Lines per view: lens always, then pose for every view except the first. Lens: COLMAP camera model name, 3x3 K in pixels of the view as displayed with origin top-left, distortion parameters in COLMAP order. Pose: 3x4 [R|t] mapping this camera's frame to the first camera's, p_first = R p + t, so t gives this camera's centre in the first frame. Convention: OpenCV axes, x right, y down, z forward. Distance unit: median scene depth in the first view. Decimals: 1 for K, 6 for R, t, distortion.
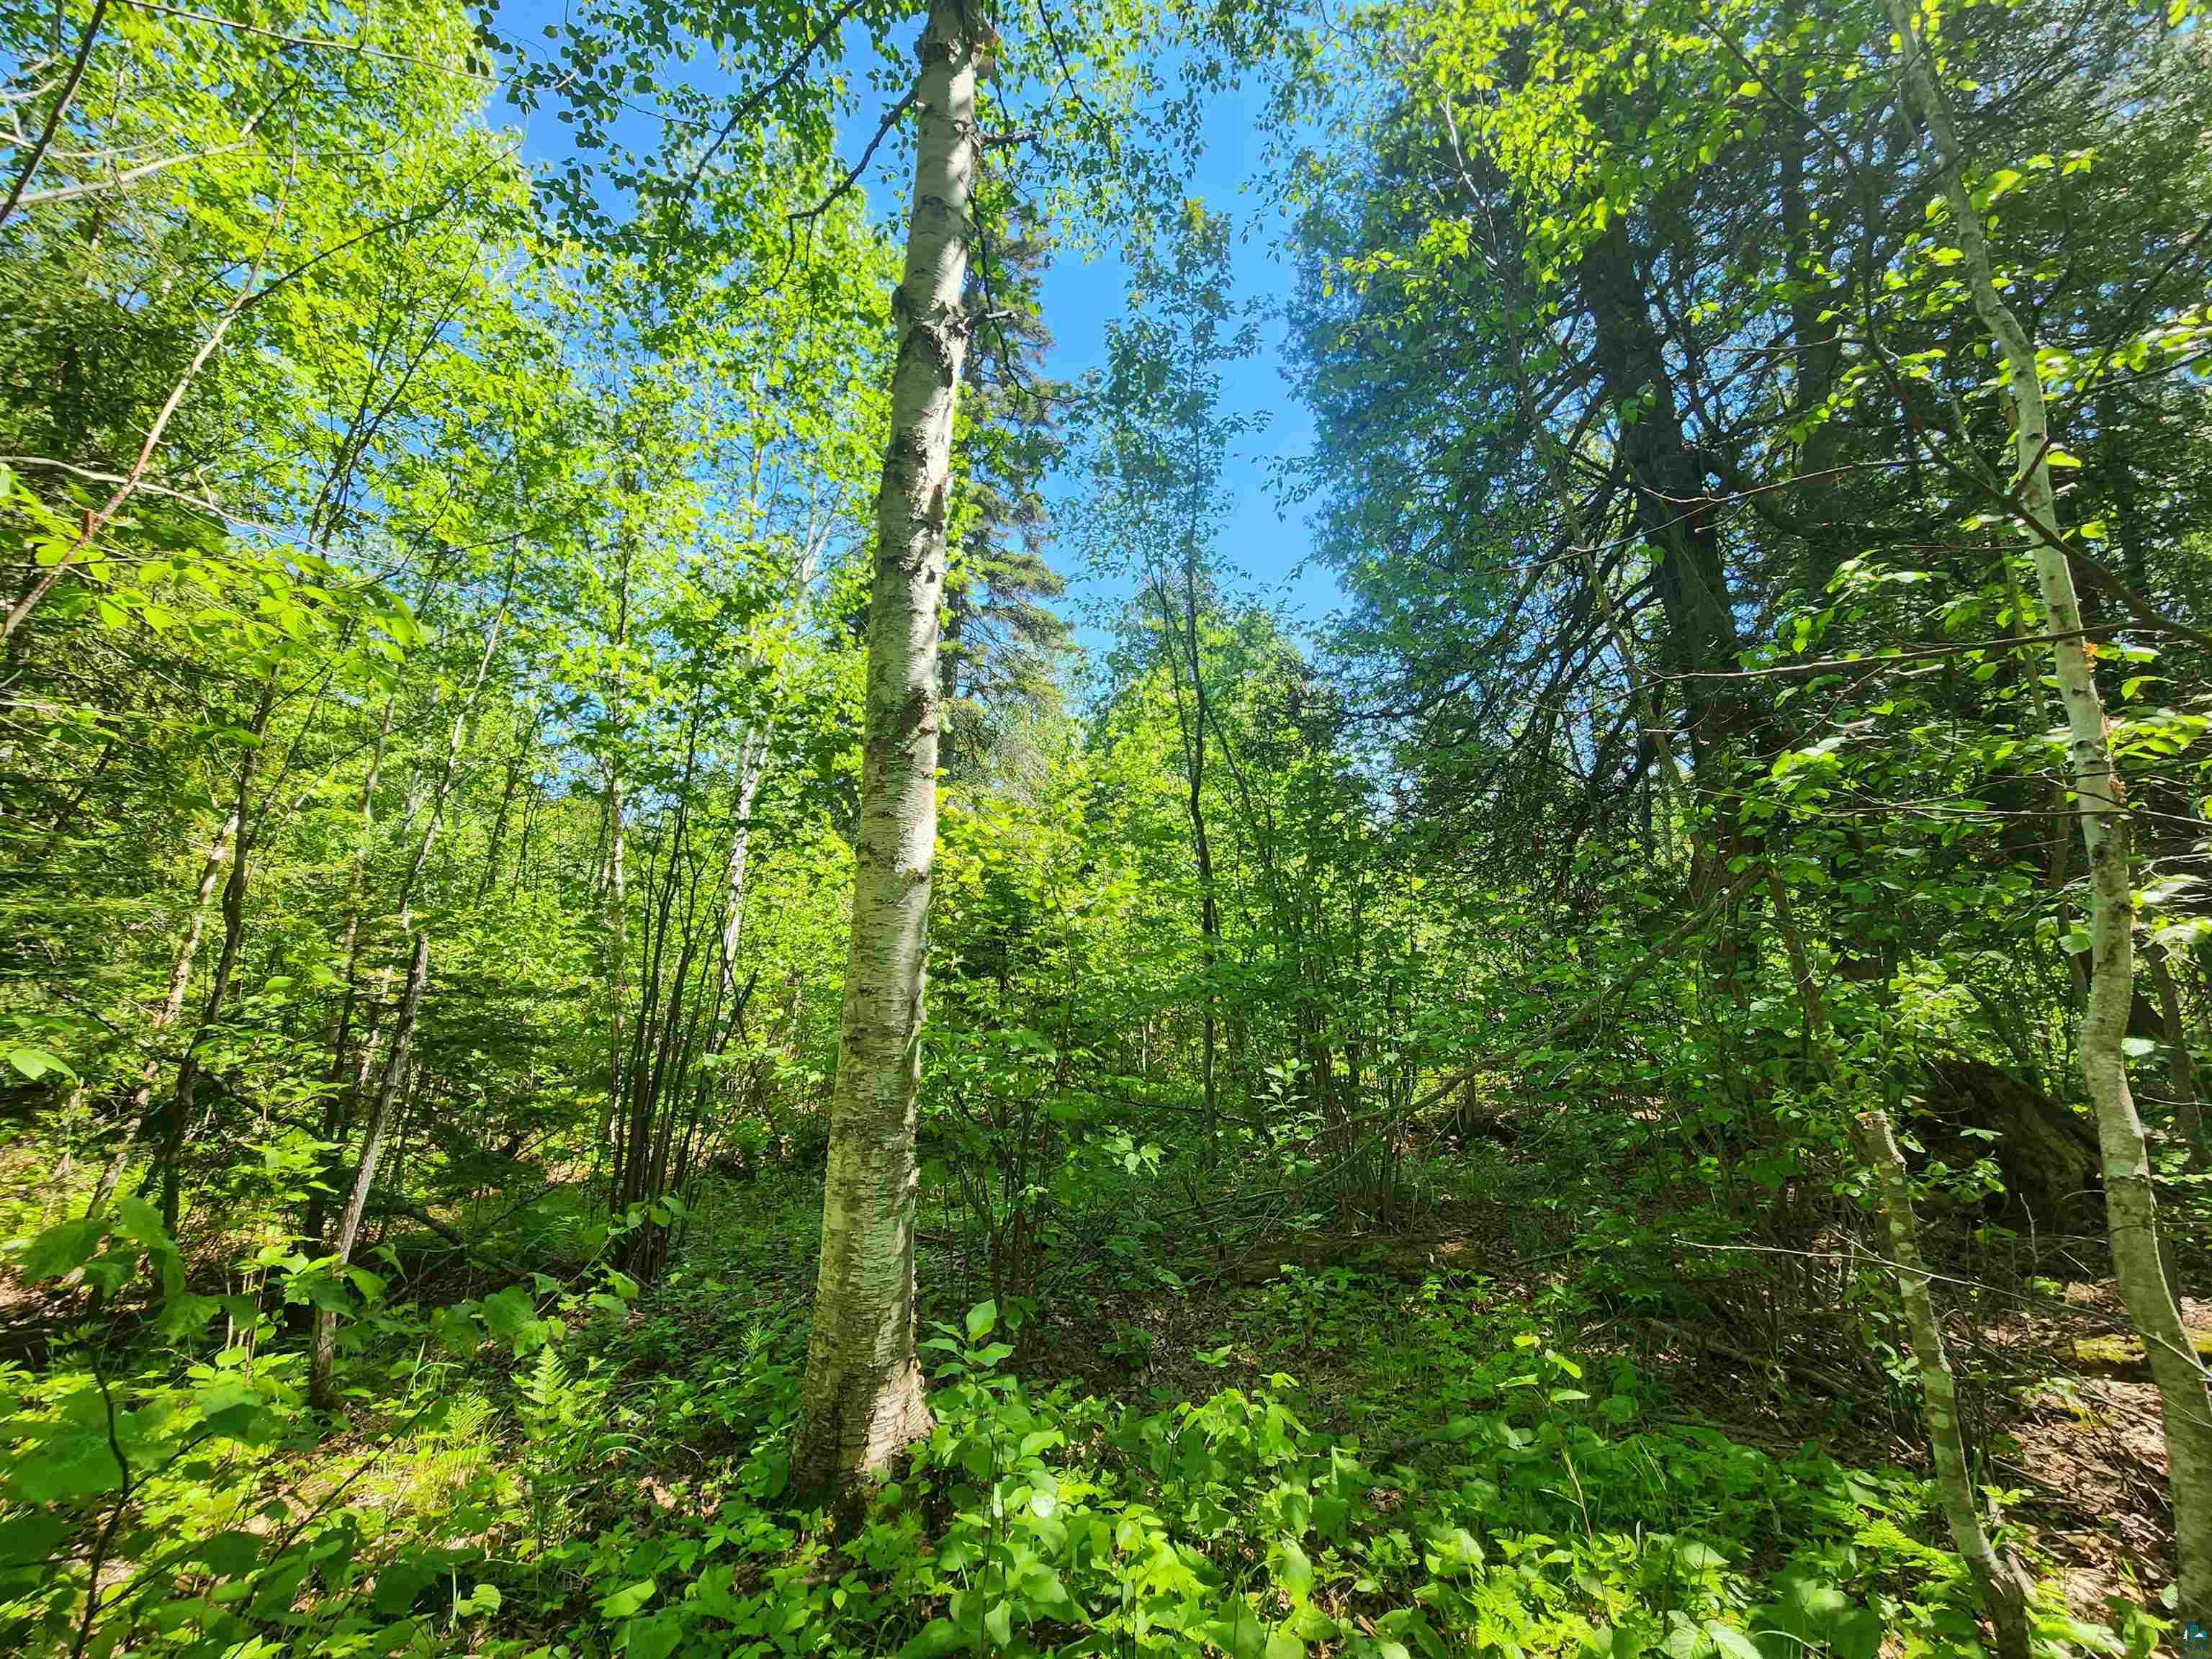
lens RADIAL K [[906.6, 0, 1106.0], [0, 906.6, 829.5], [0, 0, 1]] dist [-0.002993, 0.004018]
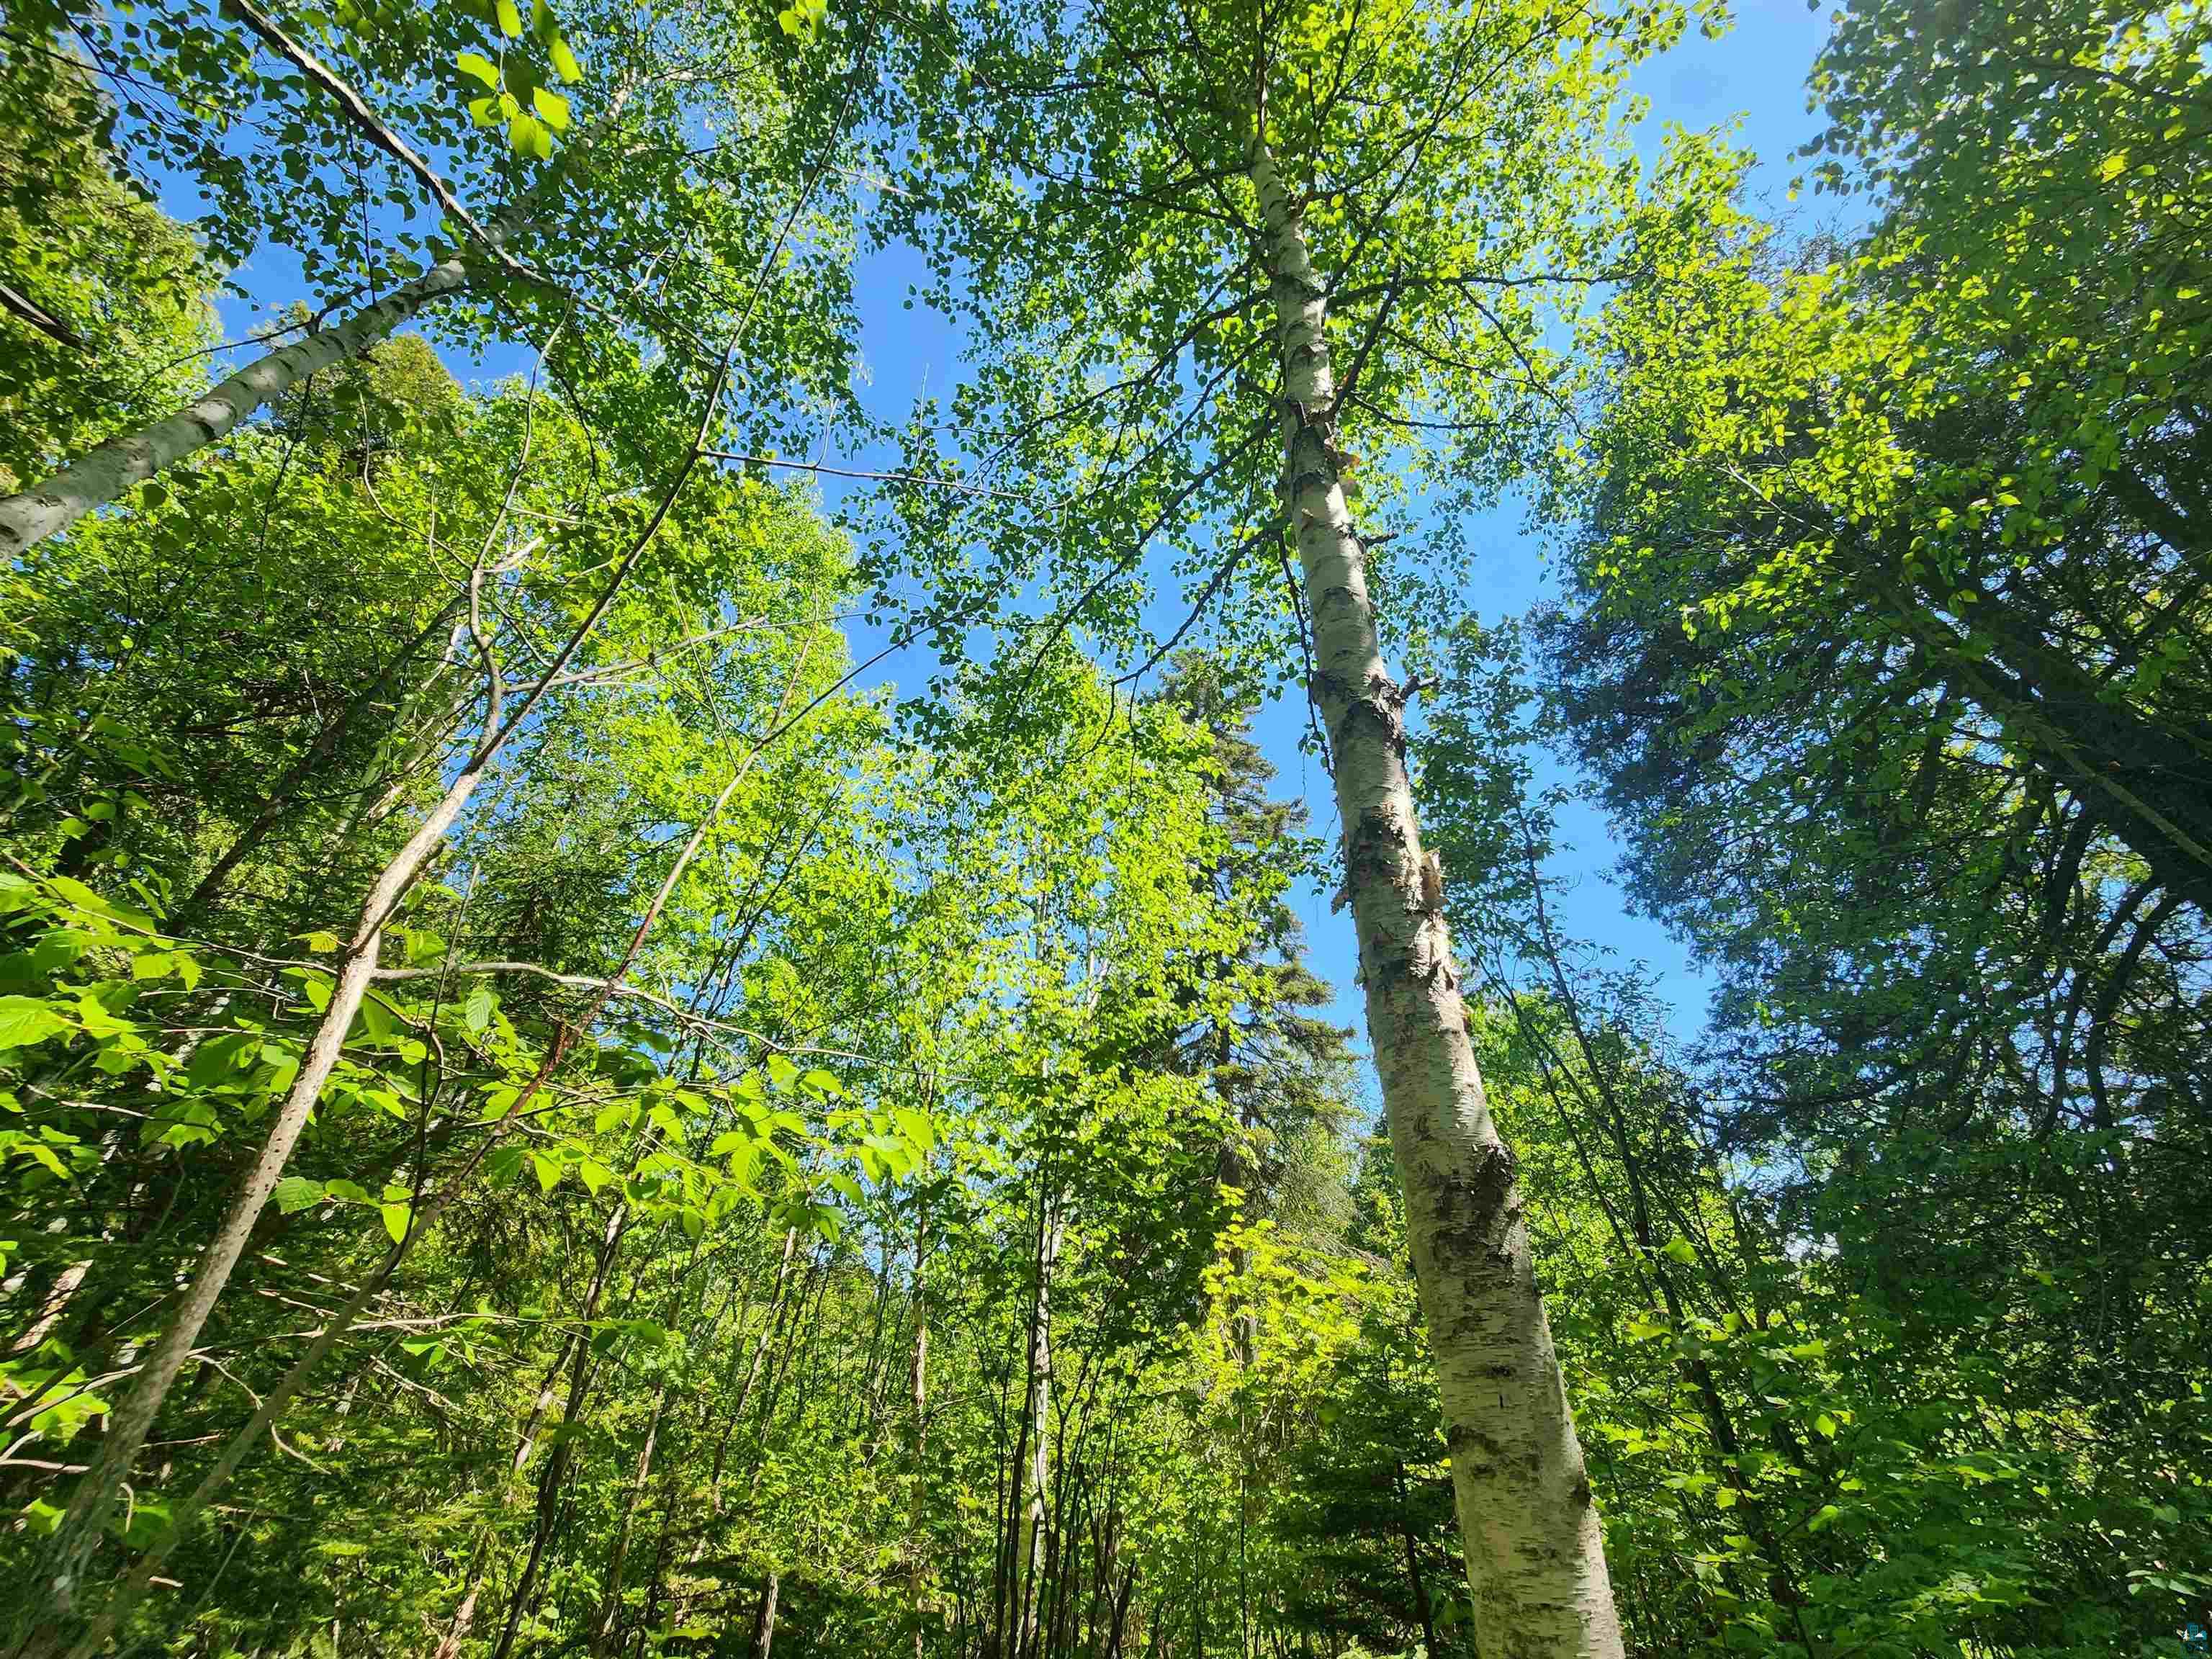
lens RADIAL K [[906.6, 0, 1106.0], [0, 906.6, 829.5], [0, 0, 1]] dist [-0.002993, 0.004018]
pose [[0.961029, -0.178221, -0.211331, -0.165789], [0.067617, 0.892770, -0.445409, -0.048773], [0.268051, 0.413761, 0.870029, 0.143485]]
